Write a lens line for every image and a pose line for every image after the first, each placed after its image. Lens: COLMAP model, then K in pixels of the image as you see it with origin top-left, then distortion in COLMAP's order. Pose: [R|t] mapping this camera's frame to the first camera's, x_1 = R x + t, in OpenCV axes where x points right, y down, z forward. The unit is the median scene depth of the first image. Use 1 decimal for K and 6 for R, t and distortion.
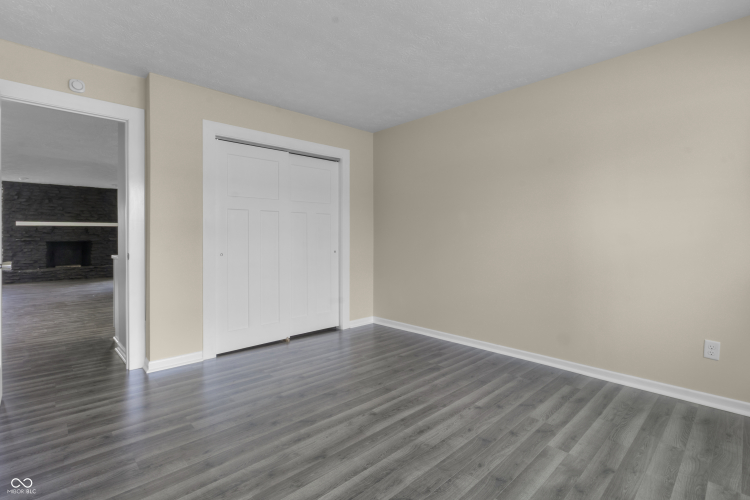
lens RADIAL K [[356.5, 0, 386.0], [0, 356.5, 233.9], [0, 0, 1]] dist [0.000666, -0.001043]
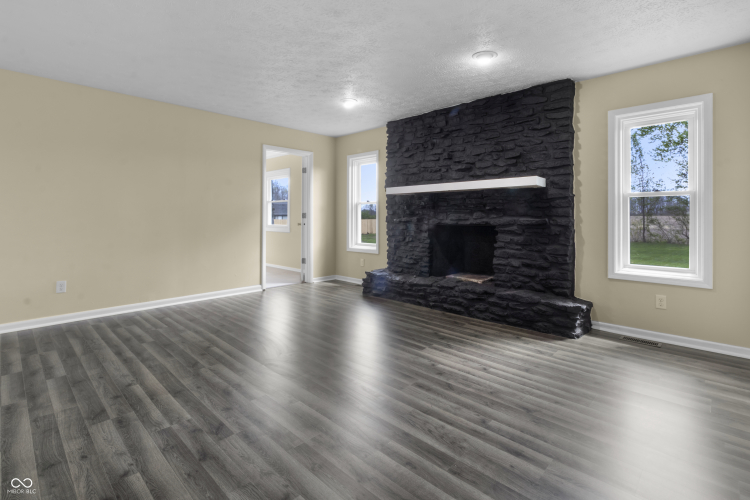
lens RADIAL K [[356.5, 0, 373.9], [0, 356.5, 216.7], [0, 0, 1]] dist [0.000666, -0.001043]
pose [[-0.018142, 0.008962, -0.999795, -0.441184], [0.006134, 0.999942, 0.008852, 0.005900], [0.999817, -0.005972, -0.018196, 0.929288]]
